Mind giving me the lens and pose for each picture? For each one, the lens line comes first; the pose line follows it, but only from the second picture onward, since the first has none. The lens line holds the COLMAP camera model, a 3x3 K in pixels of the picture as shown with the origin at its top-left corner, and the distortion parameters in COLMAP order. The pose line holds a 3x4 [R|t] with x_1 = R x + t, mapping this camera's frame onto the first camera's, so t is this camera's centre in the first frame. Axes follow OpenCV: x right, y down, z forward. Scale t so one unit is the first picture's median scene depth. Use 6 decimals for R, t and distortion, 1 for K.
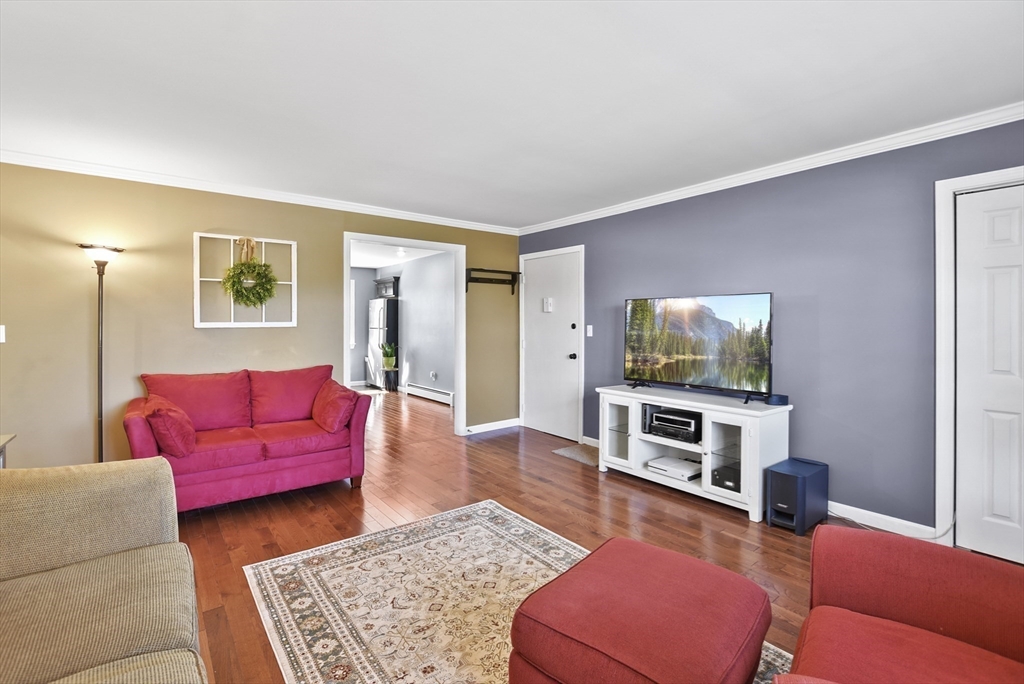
lens RADIAL K [[457.0, 0, 495.4], [0, 457.0, 326.2], [0, 0, 1]] dist [-0.018411, -0.001825]
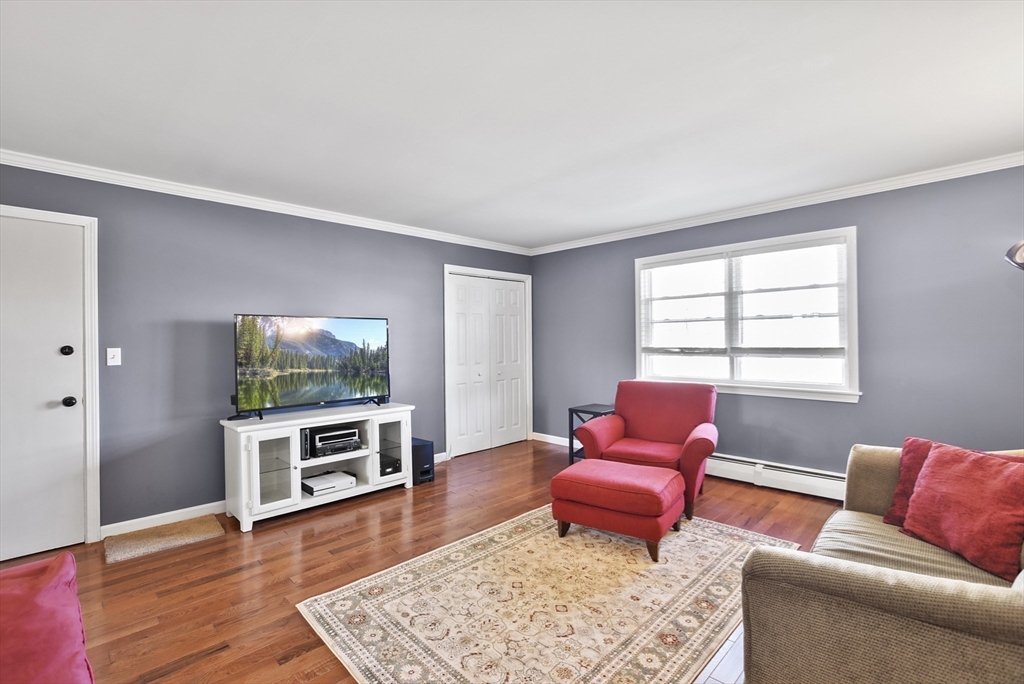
lens RADIAL K [[457.0, 0, 504.4], [0, 457.0, 343.6], [0, 0, 1]] dist [-0.018411, -0.001825]
pose [[-0.136759, -0.004126, 0.990596, -0.830366], [0.012288, 0.999907, 0.005861, -0.008483], [-0.990528, 0.012974, -0.136696, 0.902447]]
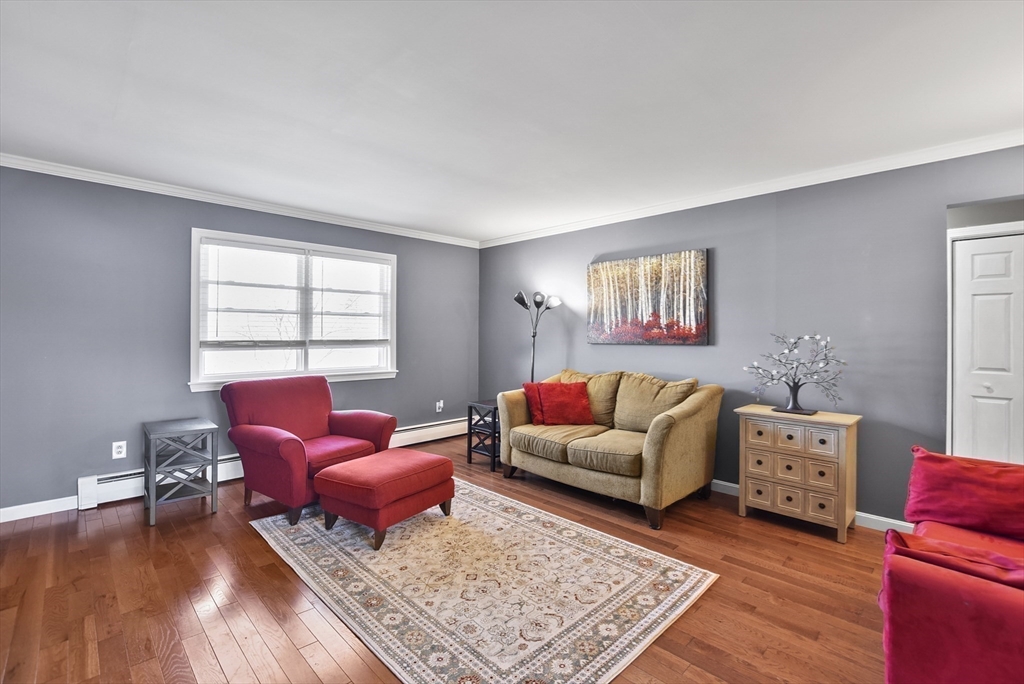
lens RADIAL K [[457.0, 0, 519.2], [0, 457.0, 328.5], [0, 0, 1]] dist [-0.018411, -0.001825]
pose [[-0.986690, -0.003176, -0.162584, 0.040818], [-0.001976, 0.999970, -0.007544, -0.007580], [0.162603, -0.007122, -0.986666, 1.605777]]
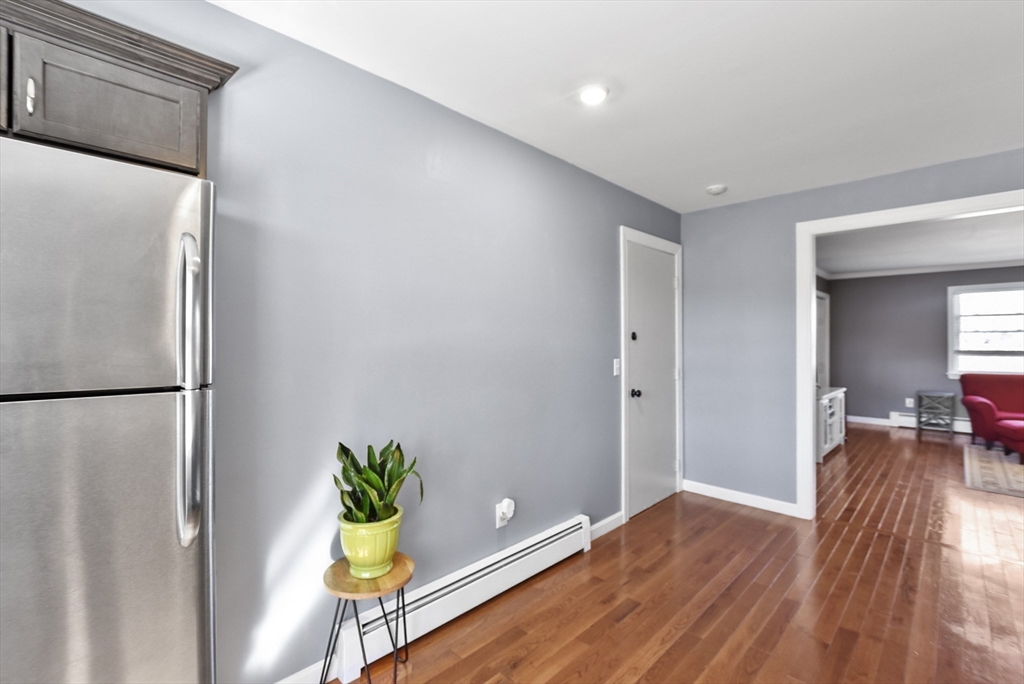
lens RADIAL K [[457.0, 0, 517.8], [0, 457.0, 344.6], [0, 0, 1]] dist [-0.018411, -0.001825]
pose [[-0.166556, 0.003601, 0.986025, -1.129095], [-0.000153, 0.999993, -0.003678, 0.001989], [-0.986032, -0.000764, -0.166555, 2.726168]]
